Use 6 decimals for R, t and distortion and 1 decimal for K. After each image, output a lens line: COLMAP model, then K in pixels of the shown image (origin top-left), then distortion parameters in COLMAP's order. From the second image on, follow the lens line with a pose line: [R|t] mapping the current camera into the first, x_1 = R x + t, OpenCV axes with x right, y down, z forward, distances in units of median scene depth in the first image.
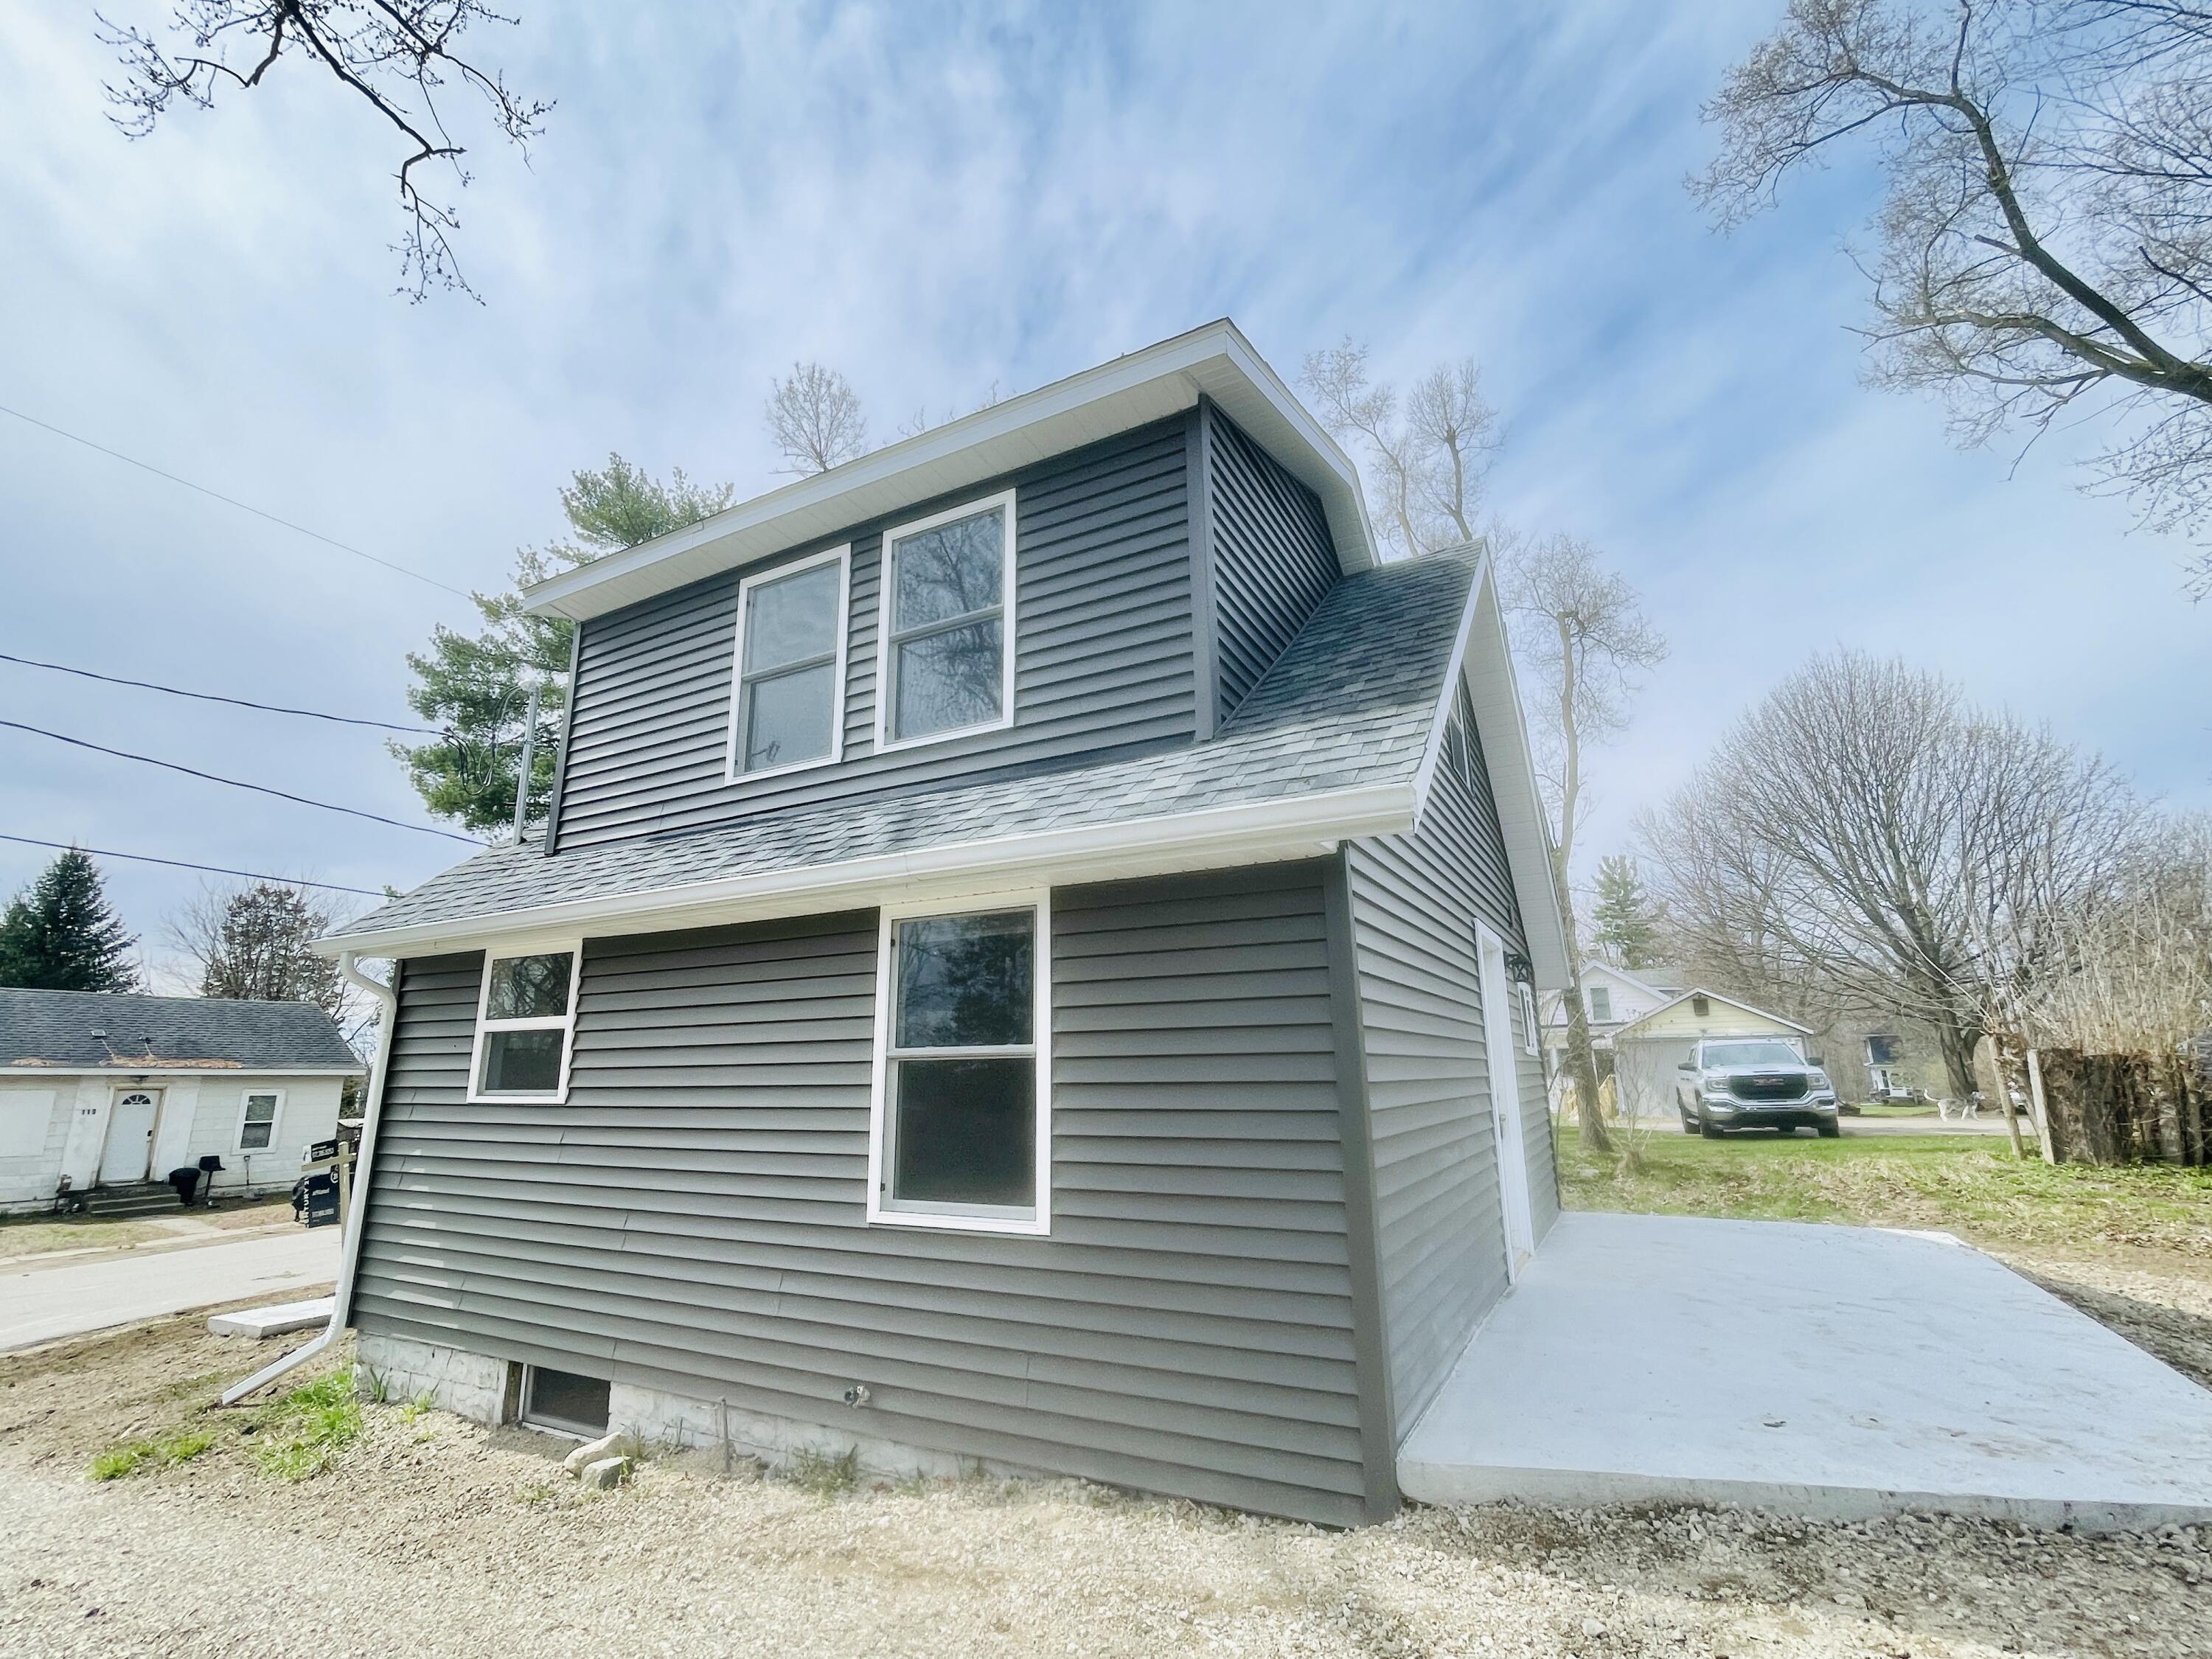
lens RADIAL K [[1001.4, 0, 1100.6], [0, 1001.4, 828.7], [0, 0, 1]] dist [-0.001252, 0.000608]
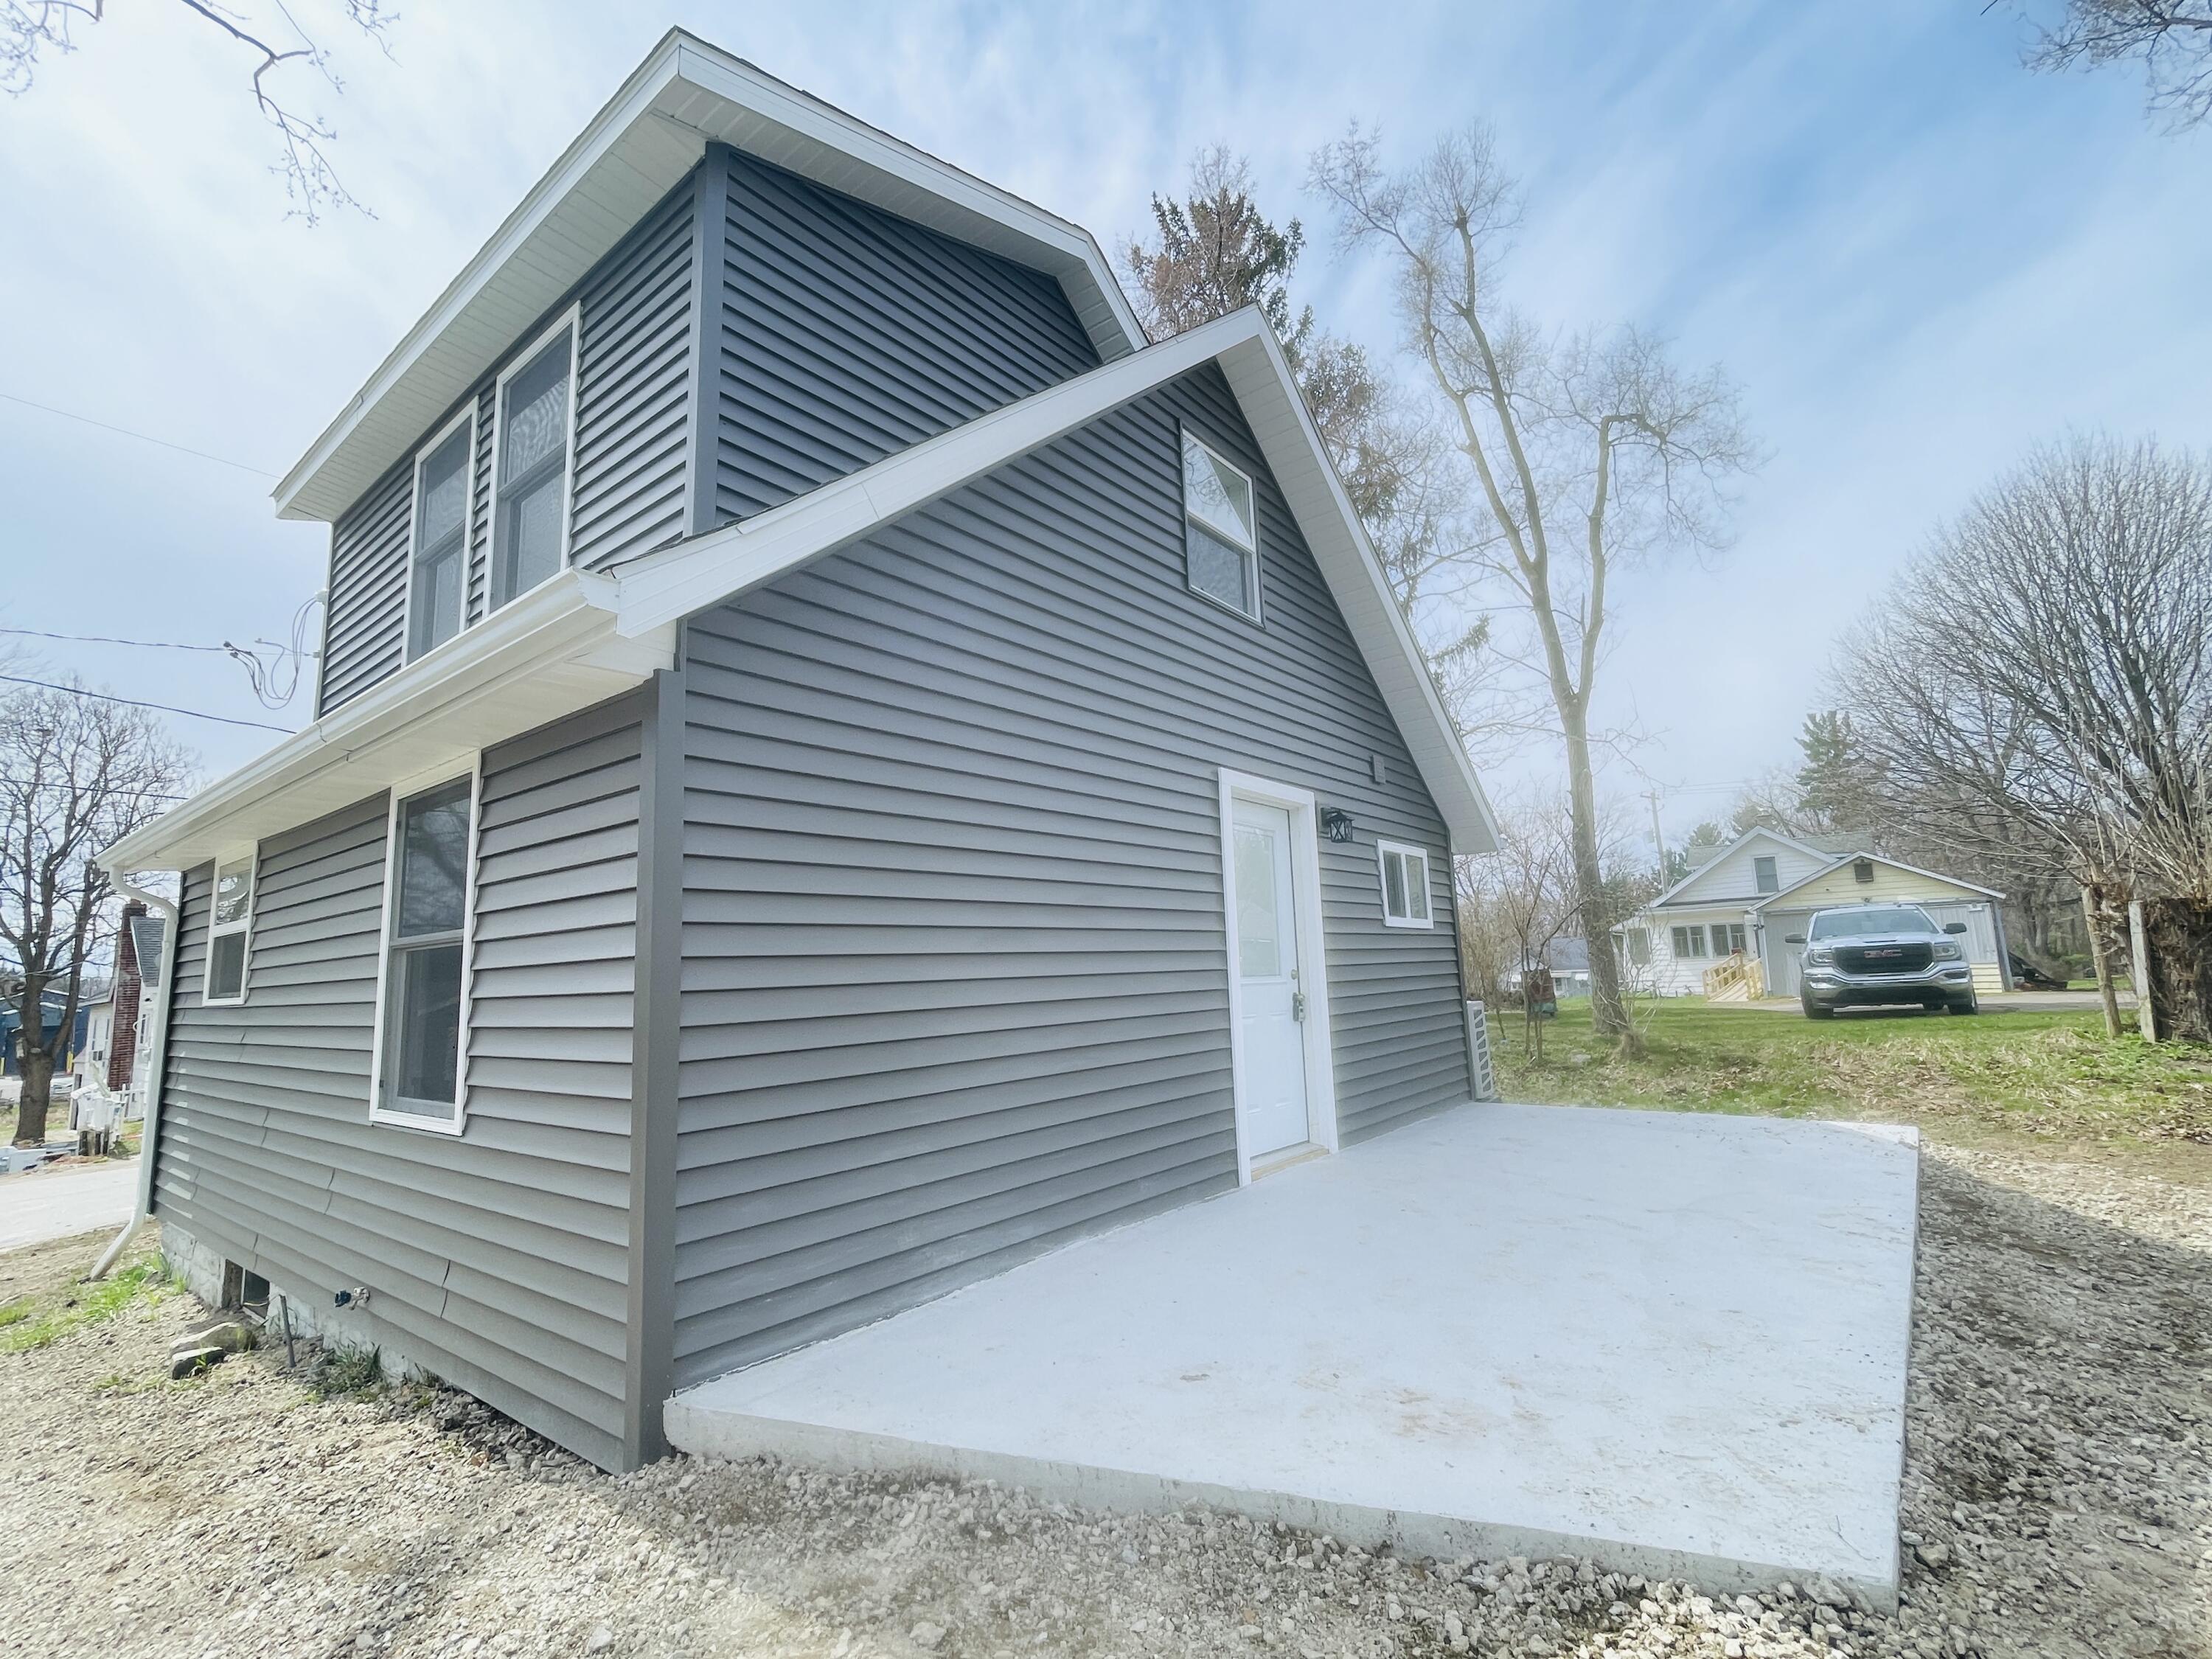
lens RADIAL K [[1001.4, 0, 1104.5], [0, 1001.4, 834.0], [0, 0, 1]] dist [-0.001252, 0.000608]
pose [[0.984354, -0.050096, -0.168932, 0.267756], [0.067505, 0.992802, 0.098931, 0.034733], [0.162760, -0.108787, 0.980650, 0.097417]]
